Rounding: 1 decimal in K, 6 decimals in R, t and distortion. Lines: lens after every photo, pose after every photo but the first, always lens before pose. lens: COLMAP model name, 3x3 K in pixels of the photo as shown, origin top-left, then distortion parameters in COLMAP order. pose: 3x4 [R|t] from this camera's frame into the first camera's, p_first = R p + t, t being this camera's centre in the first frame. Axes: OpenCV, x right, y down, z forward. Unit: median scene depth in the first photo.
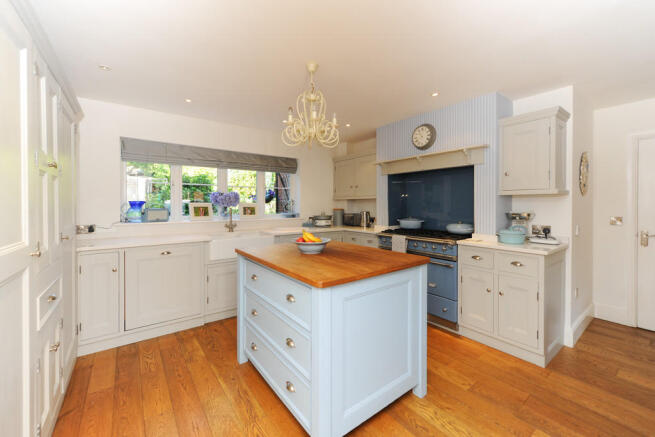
lens RADIAL K [[267.2, 0, 328.6], [0, 267.2, 200.8], [0, 0, 1]] dist [-0.000148, -0.000087]
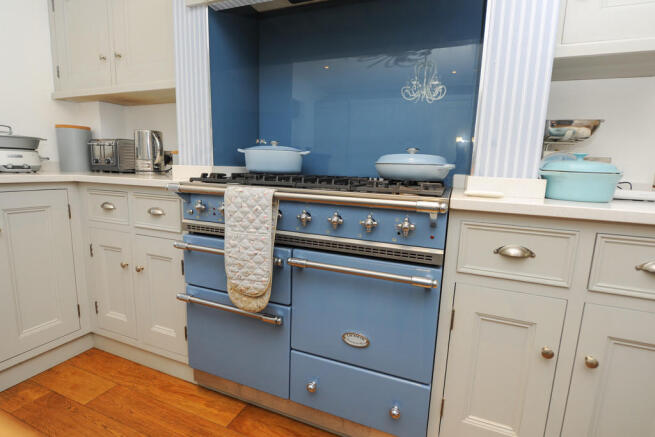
lens RADIAL K [[330.8, 0, 327.5], [0, 330.8, 218.5], [0, 0, 1]] dist [-0.013193, 0.000069]
pose [[0.859442, -0.058300, 0.507898, 0.152313], [-0.037060, 0.983758, 0.175634, 0.096269], [-0.509888, -0.169770, 0.843323, 0.646817]]
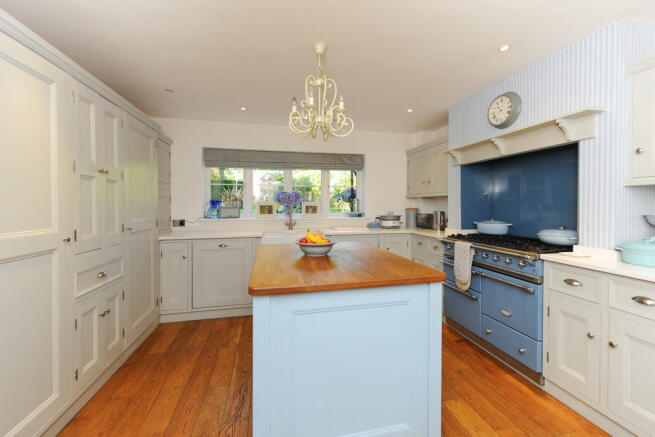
lens RADIAL K [[269.6, 0, 326.9], [0, 269.6, 202.2], [0, 0, 1]] dist [-0.000554, -0.000100]
pose [[0.910261, -0.004474, -0.414010, 0.226722], [0.006378, 0.999974, 0.003215, 0.008935], [0.413985, -0.005567, 0.910267, 0.122184]]
